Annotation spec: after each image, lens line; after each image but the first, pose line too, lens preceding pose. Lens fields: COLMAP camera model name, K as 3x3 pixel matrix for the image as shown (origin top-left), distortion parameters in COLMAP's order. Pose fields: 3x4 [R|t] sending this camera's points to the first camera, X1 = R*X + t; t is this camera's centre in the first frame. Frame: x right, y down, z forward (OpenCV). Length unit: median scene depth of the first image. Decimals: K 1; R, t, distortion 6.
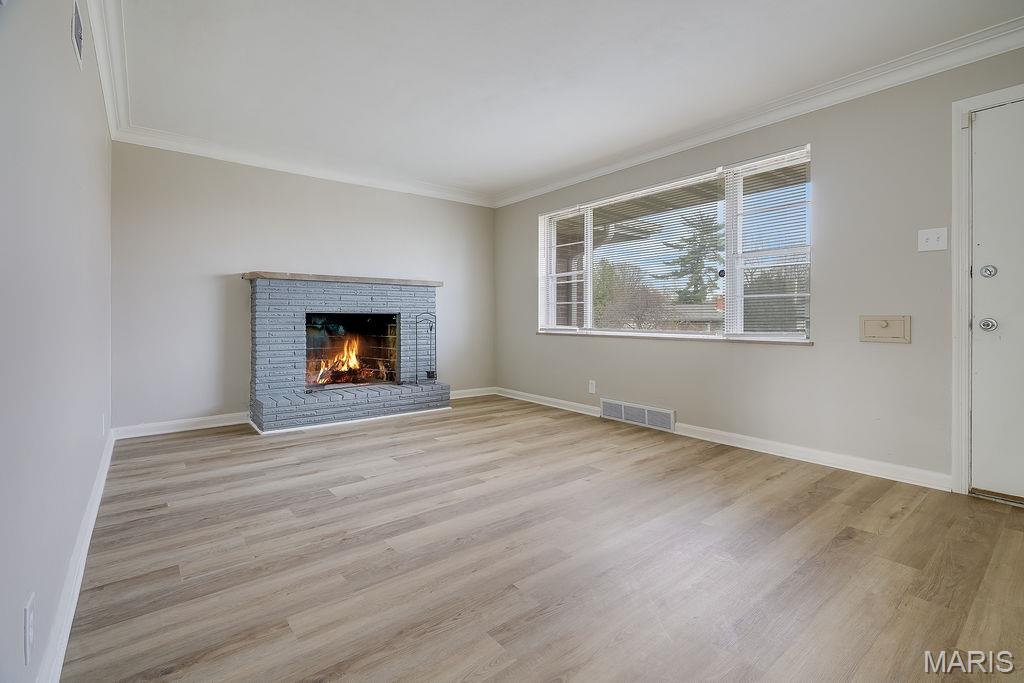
lens RADIAL K [[471.8, 0, 517.3], [0, 471.8, 315.8], [0, 0, 1]] dist [-0.009964, 0.000304]
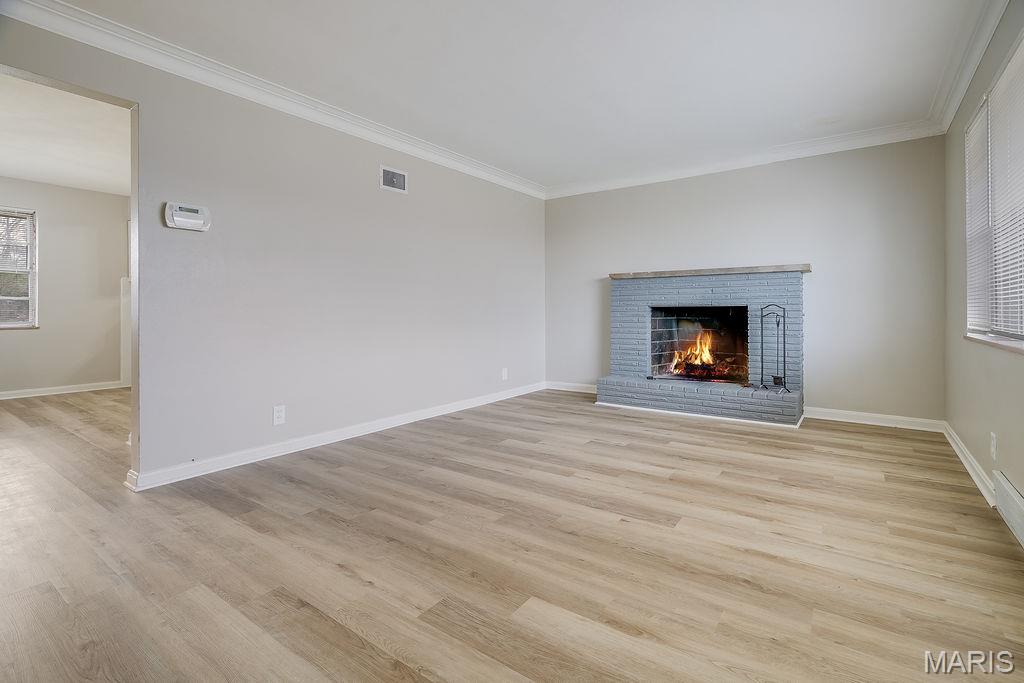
lens RADIAL K [[471.8, 0, 517.3], [0, 471.8, 315.8], [0, 0, 1]] dist [-0.009964, 0.000304]
pose [[0.266567, 0.007671, -0.963786, 0.540449], [0.006960, 0.999927, 0.009884, 0.001709], [0.963791, -0.009342, 0.266494, 0.399141]]
